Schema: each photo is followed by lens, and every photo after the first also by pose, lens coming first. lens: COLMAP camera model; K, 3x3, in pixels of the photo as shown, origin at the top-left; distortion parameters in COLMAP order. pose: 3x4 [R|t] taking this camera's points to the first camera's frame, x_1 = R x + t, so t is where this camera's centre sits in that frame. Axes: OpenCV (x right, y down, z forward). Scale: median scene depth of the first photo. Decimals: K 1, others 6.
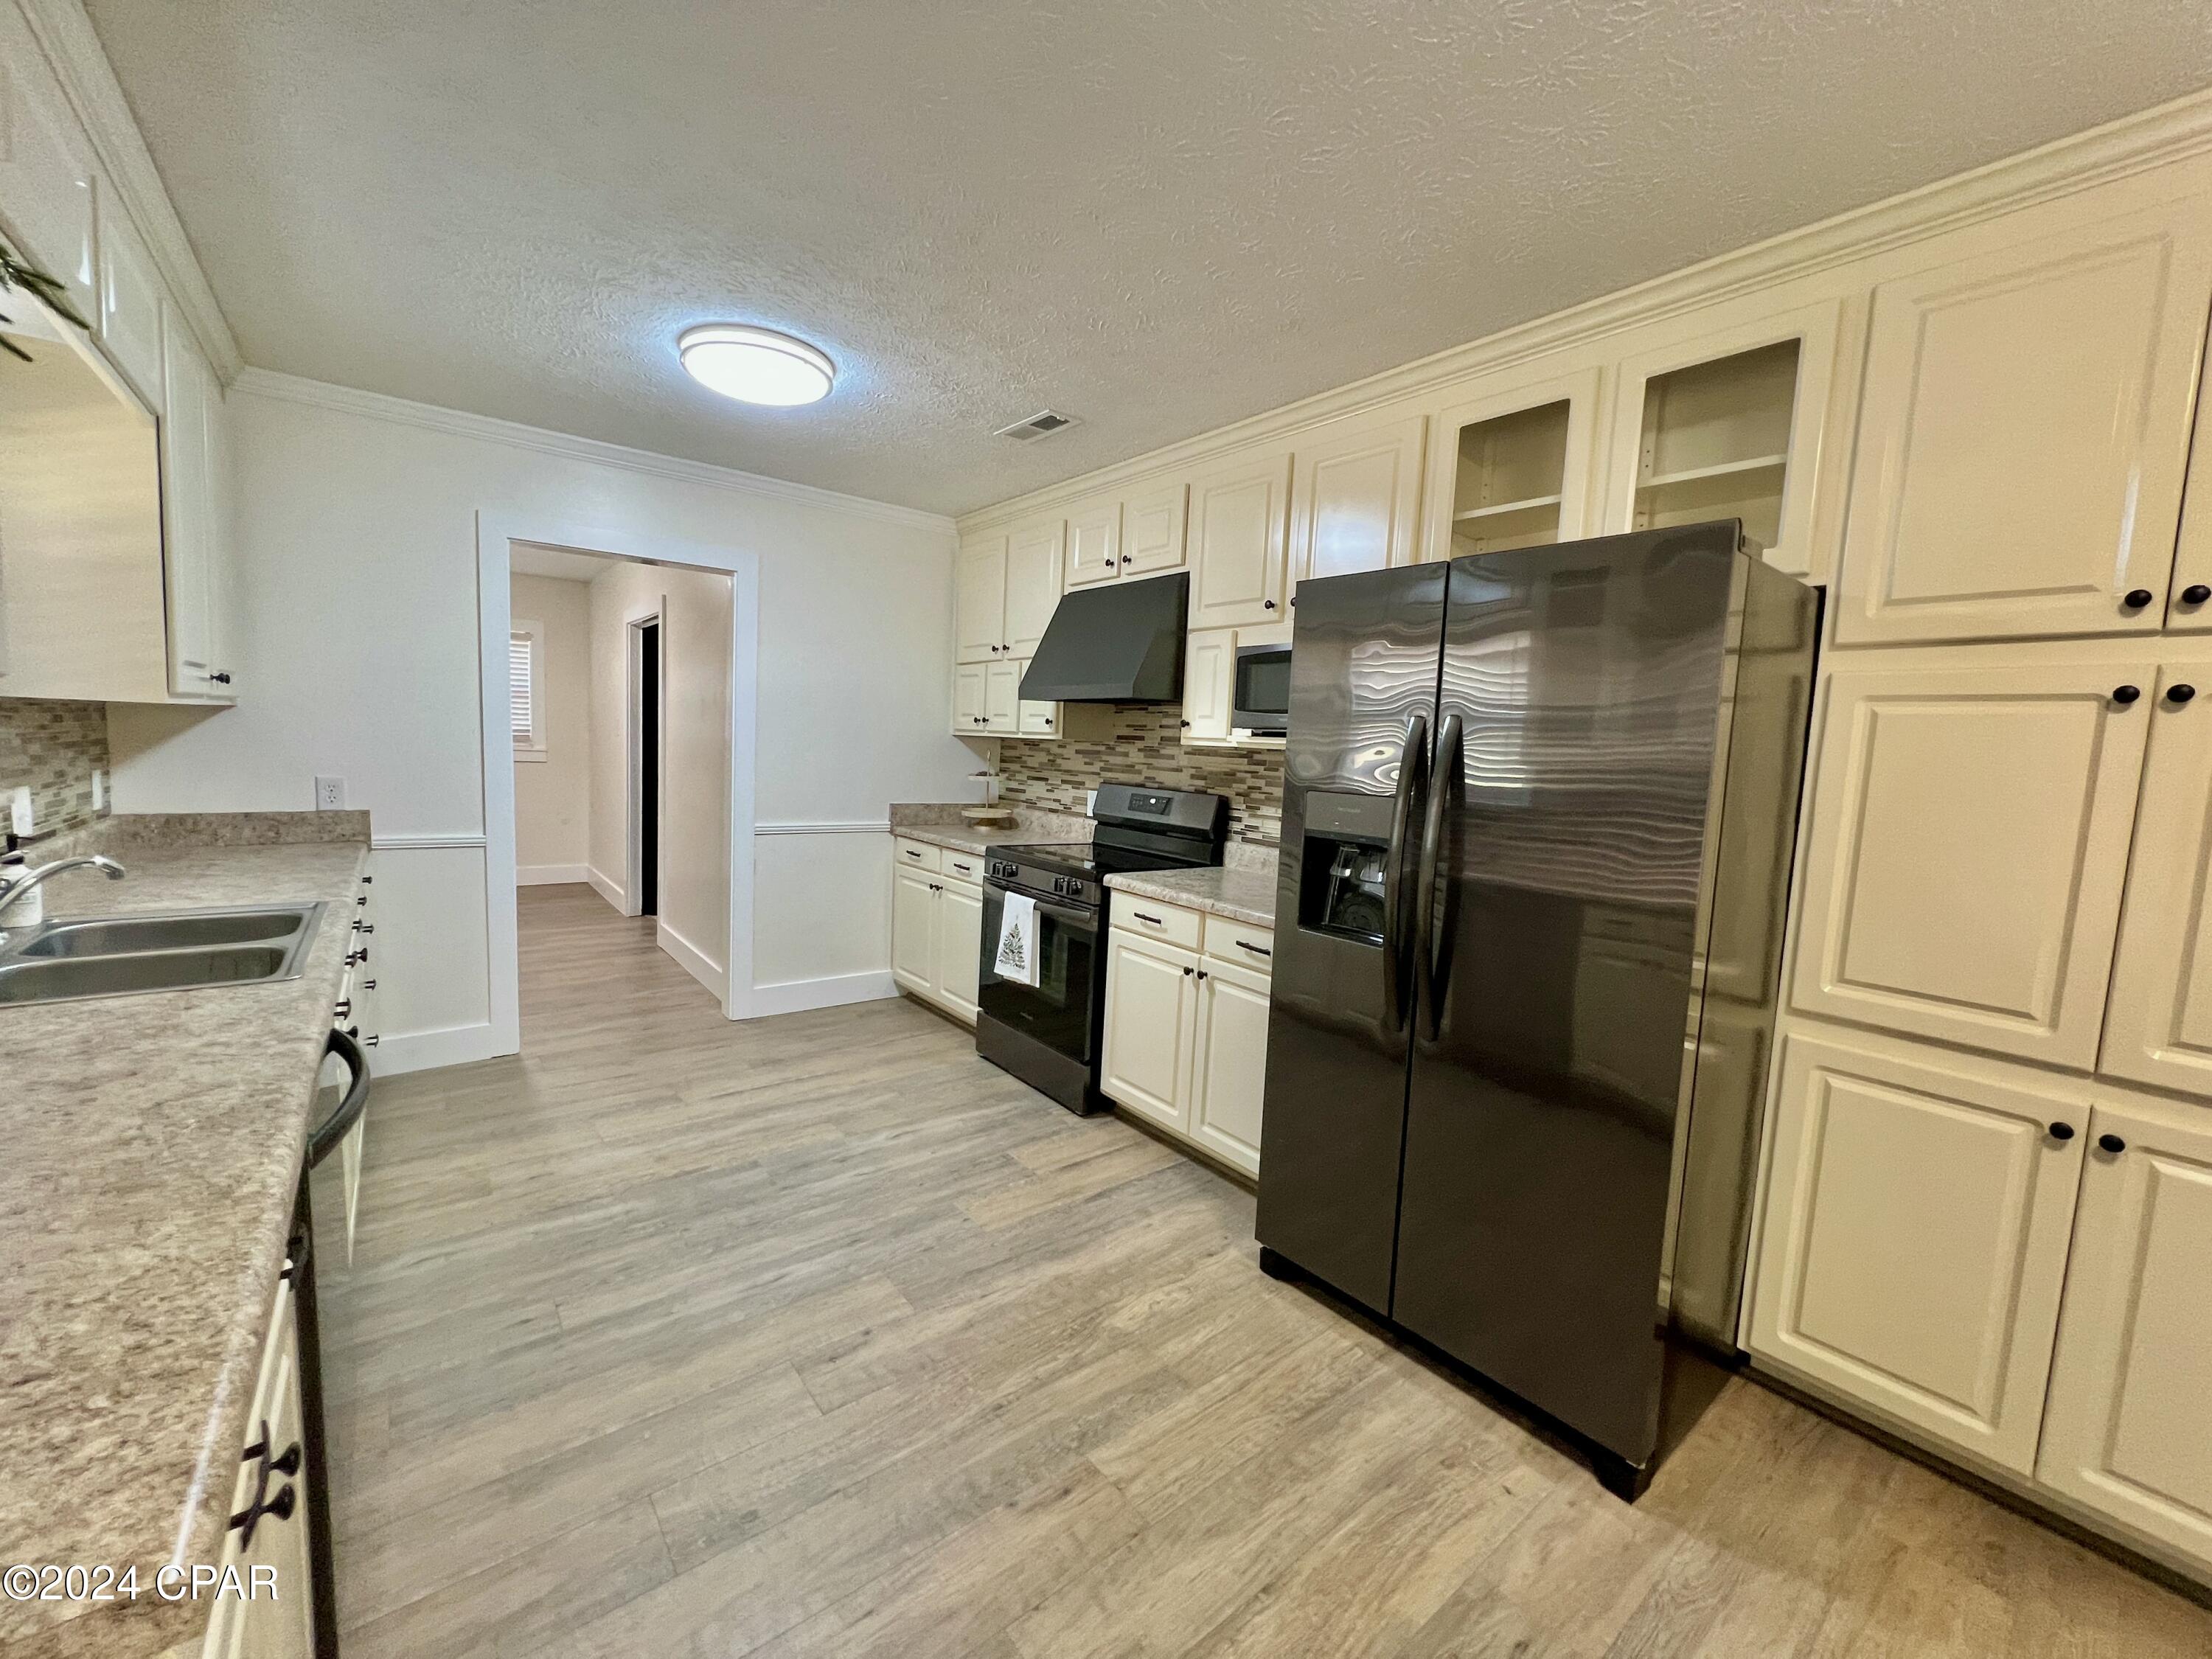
lens RADIAL K [[886.2, 0, 1114.0], [0, 886.2, 814.8], [0, 0, 1]] dist [0.001194, 0.001937]
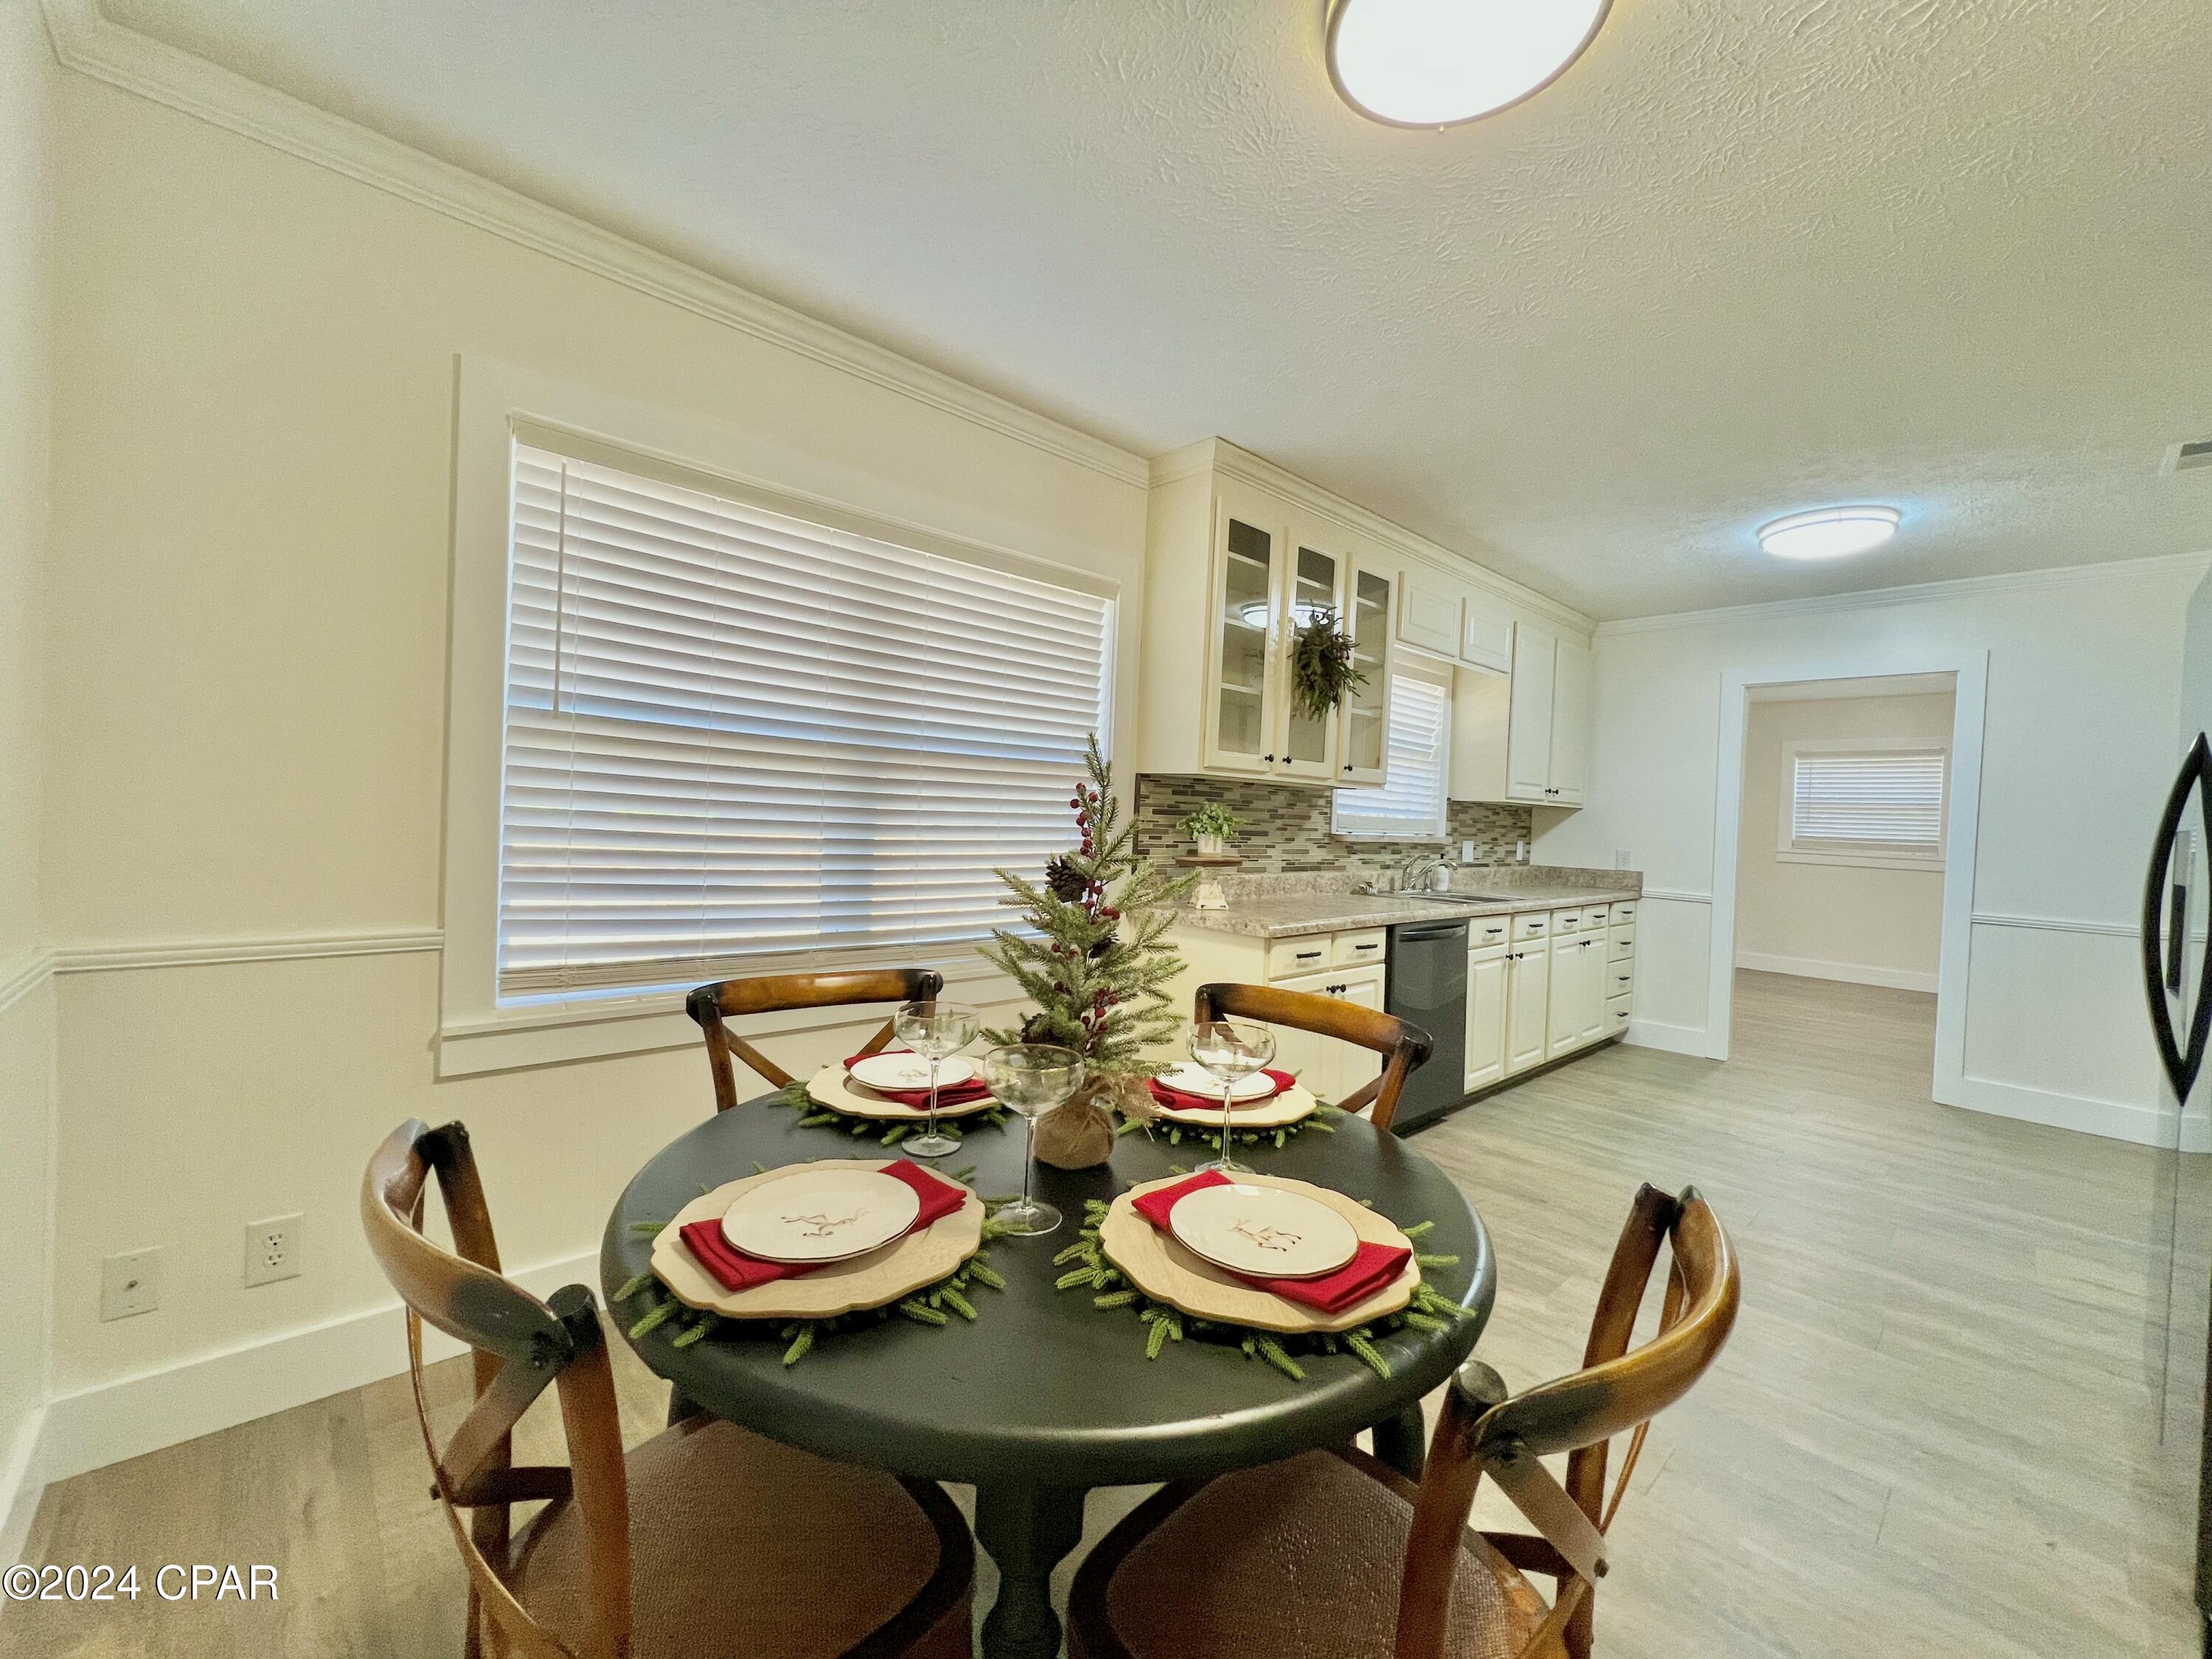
lens RADIAL K [[886.2, 0, 1104.8], [0, 886.2, 825.6], [0, 0, 1]] dist [0.001194, 0.001937]
pose [[0.068997, -0.030807, -0.997141, 0.693158], [-0.119370, 0.992087, -0.038911, 0.091772], [0.990449, 0.121714, 0.064774, -0.063870]]
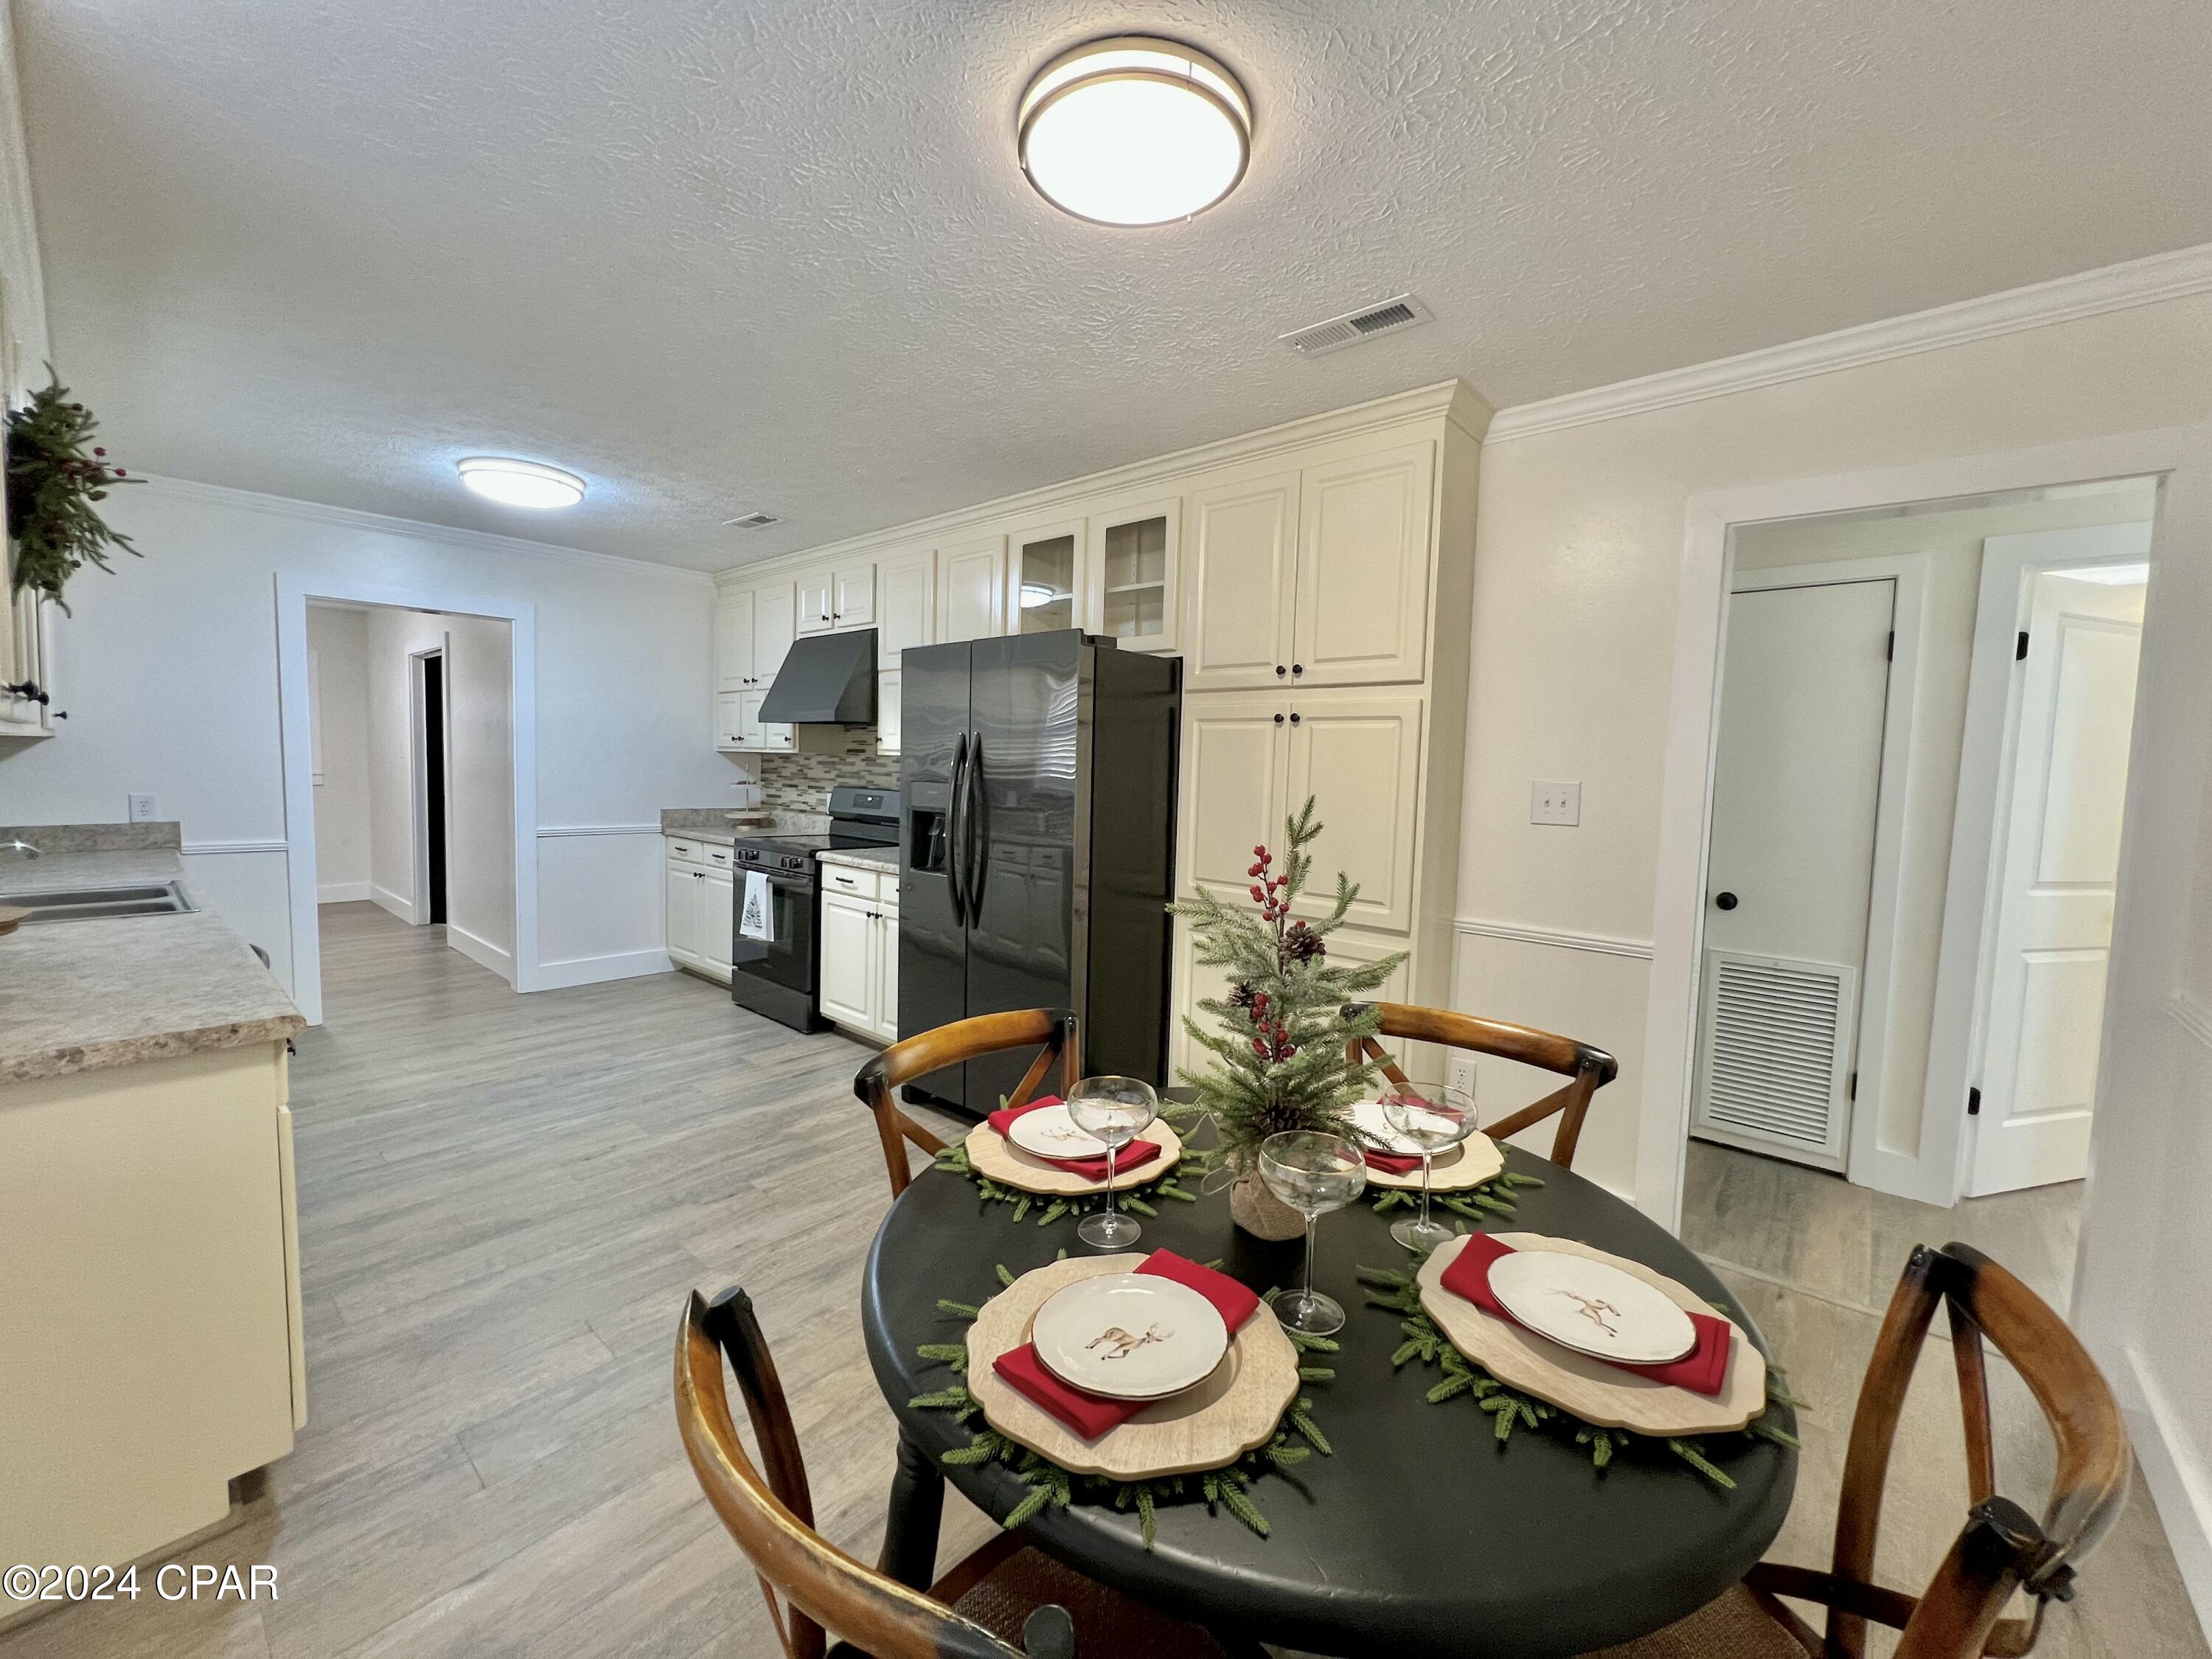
lens RADIAL K [[886.2, 0, 1109.3], [0, 886.2, 818.2], [0, 0, 1]] dist [0.001194, 0.001937]
pose [[0.984958, -0.030310, 0.170112, 0.199458], [0.032476, 0.999423, -0.009961, 0.044047], [-0.169712, 0.015335, 0.985374, -0.407619]]
